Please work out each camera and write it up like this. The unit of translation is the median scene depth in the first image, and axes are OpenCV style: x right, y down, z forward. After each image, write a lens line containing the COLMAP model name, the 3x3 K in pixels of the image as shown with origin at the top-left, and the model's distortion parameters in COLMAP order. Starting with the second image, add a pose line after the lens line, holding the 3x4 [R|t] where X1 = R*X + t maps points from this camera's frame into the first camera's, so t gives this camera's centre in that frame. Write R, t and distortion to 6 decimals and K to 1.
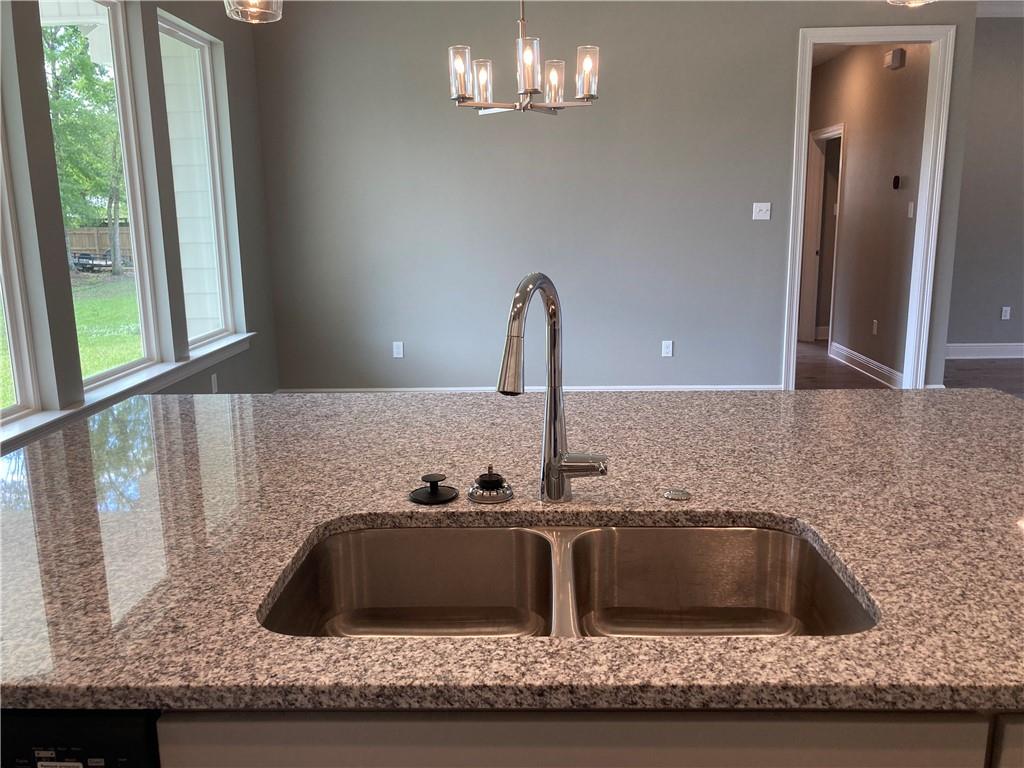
lens RADIAL K [[839.0, 0, 513.4], [0, 839.0, 377.5], [0, 0, 1]] dist [-0.001200, -0.006301]
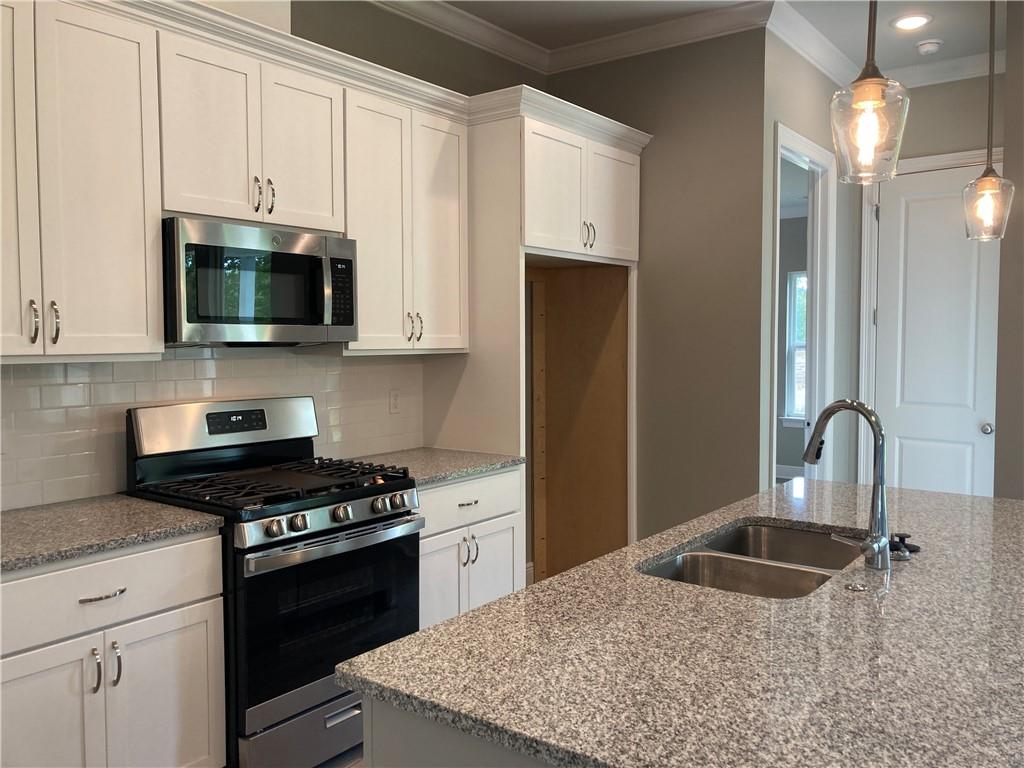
lens RADIAL K [[839.0, 0, 513.4], [0, 839.0, 377.5], [0, 0, 1]] dist [-0.001200, -0.006301]
pose [[-0.579580, 0.057839, -0.812860, 1.633648], [-0.147616, 0.973525, 0.174524, -0.340839], [0.801434, 0.221142, -0.555698, 1.315311]]
